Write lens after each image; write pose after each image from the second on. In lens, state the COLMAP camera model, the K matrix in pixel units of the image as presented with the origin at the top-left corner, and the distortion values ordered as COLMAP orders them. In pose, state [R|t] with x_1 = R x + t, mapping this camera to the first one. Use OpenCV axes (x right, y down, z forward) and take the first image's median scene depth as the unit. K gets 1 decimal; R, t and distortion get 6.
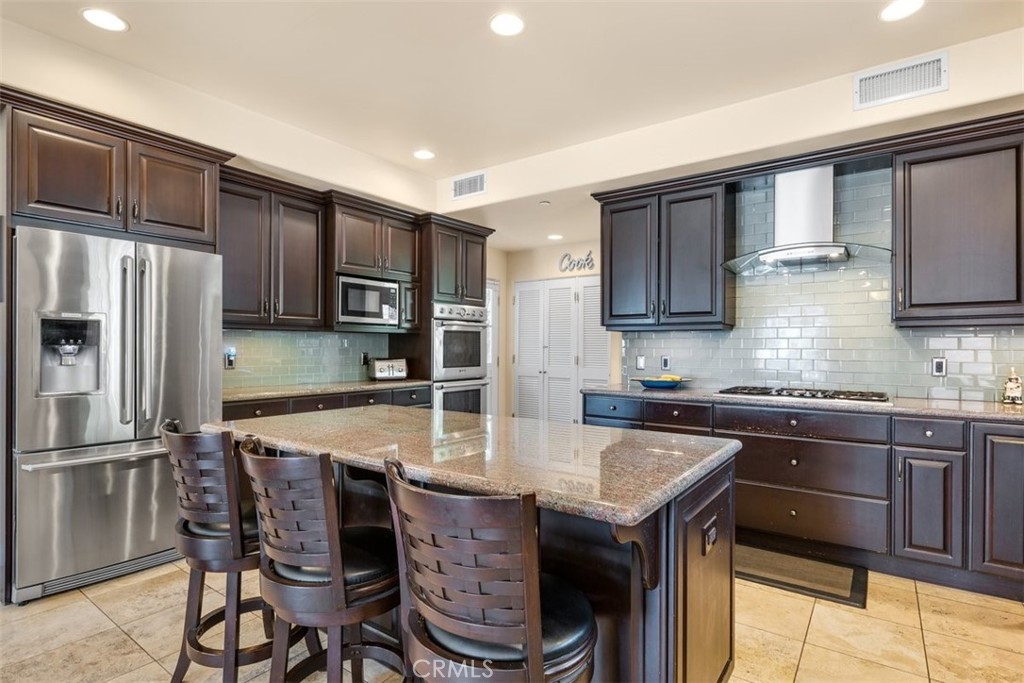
lens RADIAL K [[510.3, 0, 513.9], [0, 510.3, 357.2], [0, 0, 1]] dist [0.001679, 0.000348]
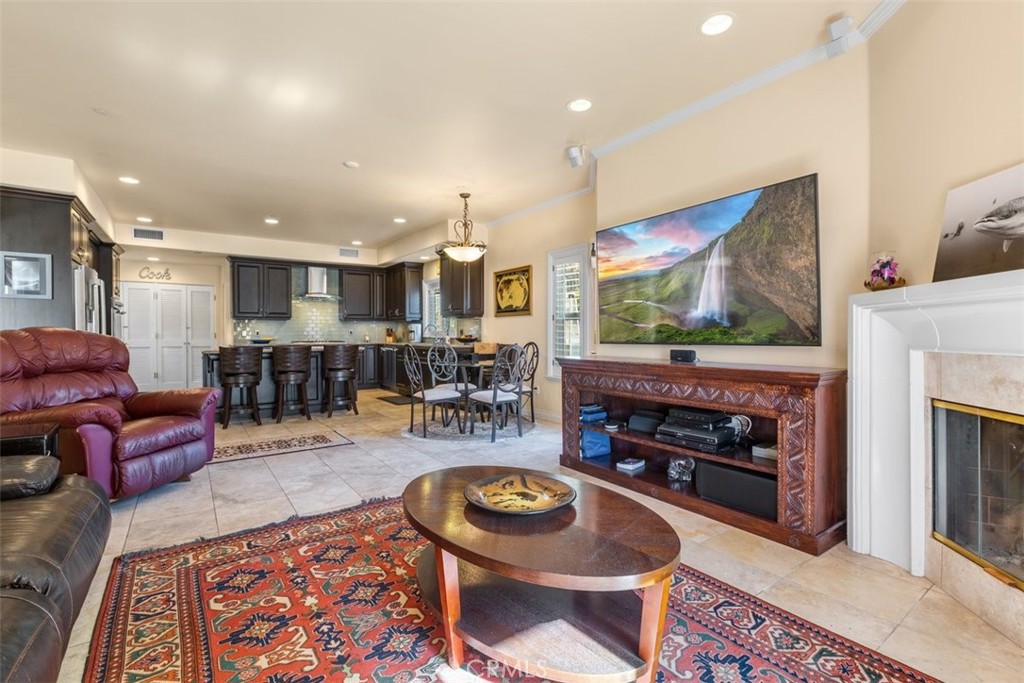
lens RADIAL K [[457.1, 0, 512.0], [0, 457.1, 341.5], [0, 0, 1]] dist [0.000072, -0.000052]
pose [[0.326480, -0.020778, 0.944976, -1.316511], [0.023446, 0.999629, 0.013880, 0.047401], [-0.944913, 0.017624, 0.326846, -0.780189]]
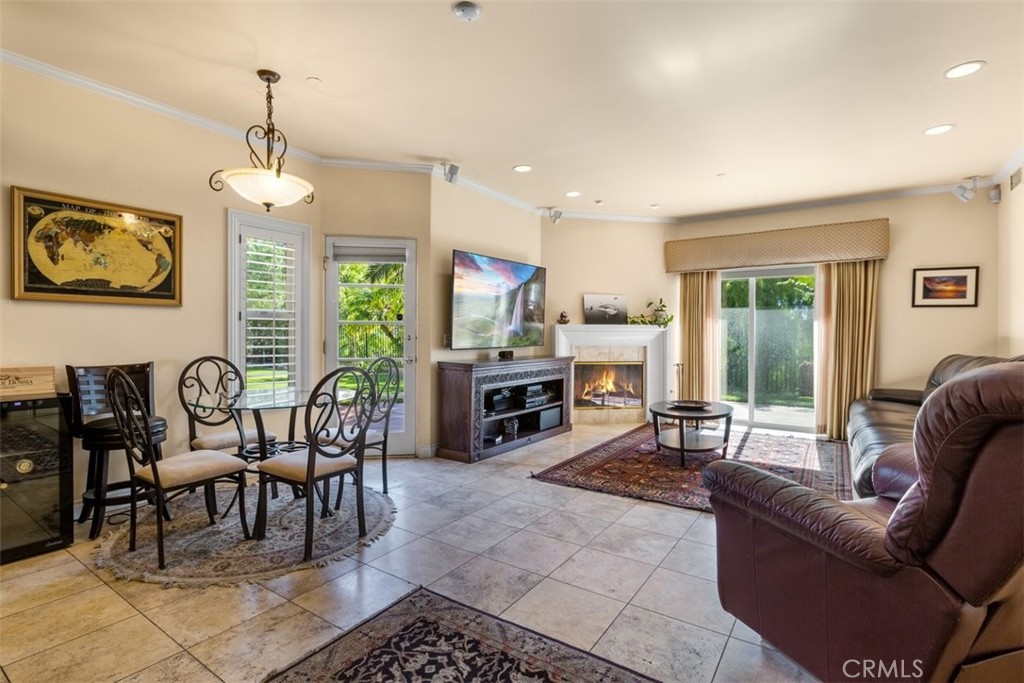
lens RADIAL K [[486.9, 0, 512.0], [0, 486.9, 341.5], [0, 0, 1]] dist [-0.004853, -0.000466]
pose [[-0.999791, -0.005339, -0.019738, -0.431357], [-0.005976, 0.999459, 0.032334, 0.011255], [0.019555, 0.032445, -0.999282, 0.555621]]
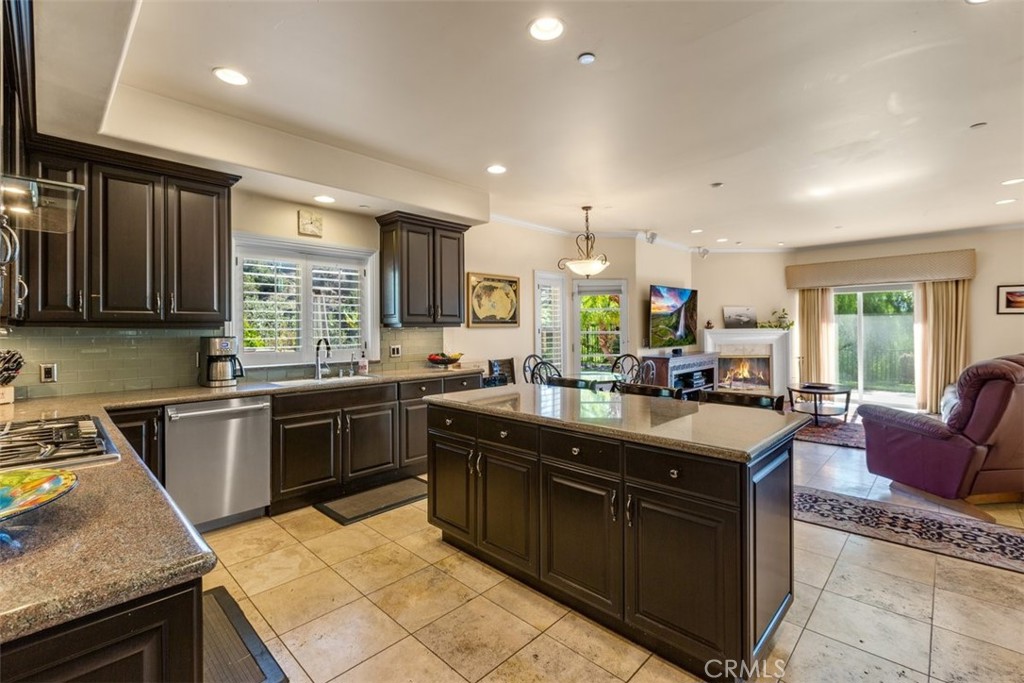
lens RADIAL K [[454.5, 0, 511.6], [0, 454.5, 328.9], [0, 0, 1]] dist [0.001388, -0.000338]
pose [[-0.989024, 0.007952, 0.147542, -0.044638], [0.010793, 0.999771, 0.018462, -0.042925], [-0.147362, 0.019852, -0.988883, 1.150890]]
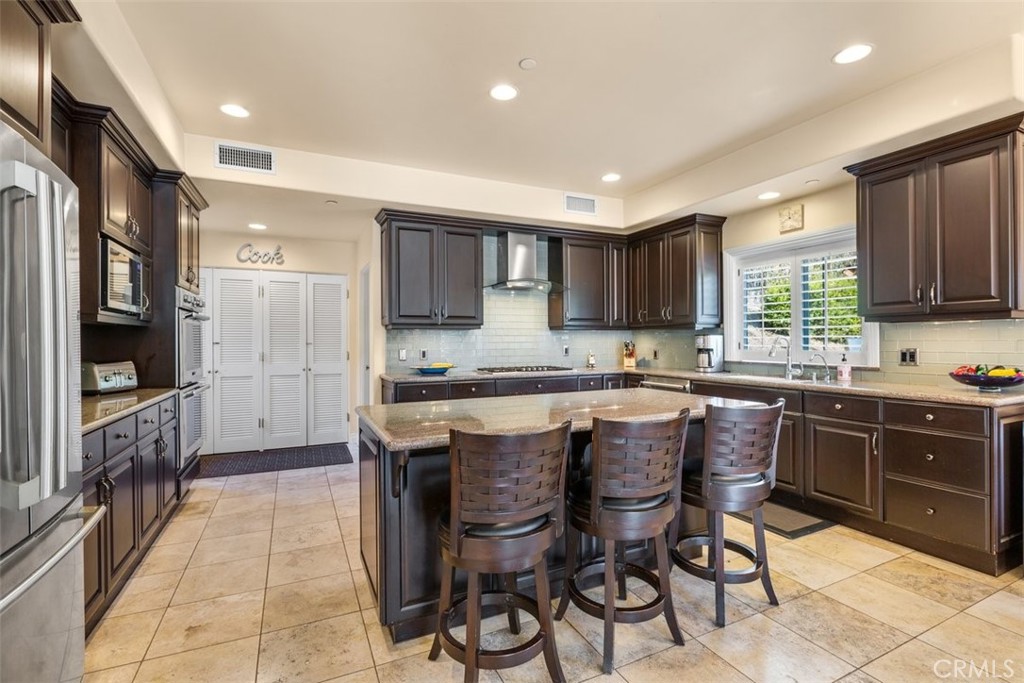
lens RADIAL K [[463.4, 0, 513.4], [0, 463.4, 344.2], [0, 0, 1]] dist [-0.003126, -0.000238]
pose [[0.487647, -0.011639, 0.872963, -0.620234], [0.026004, 0.999661, -0.001198, -0.007056], [-0.872653, 0.023285, 0.487785, 0.251497]]
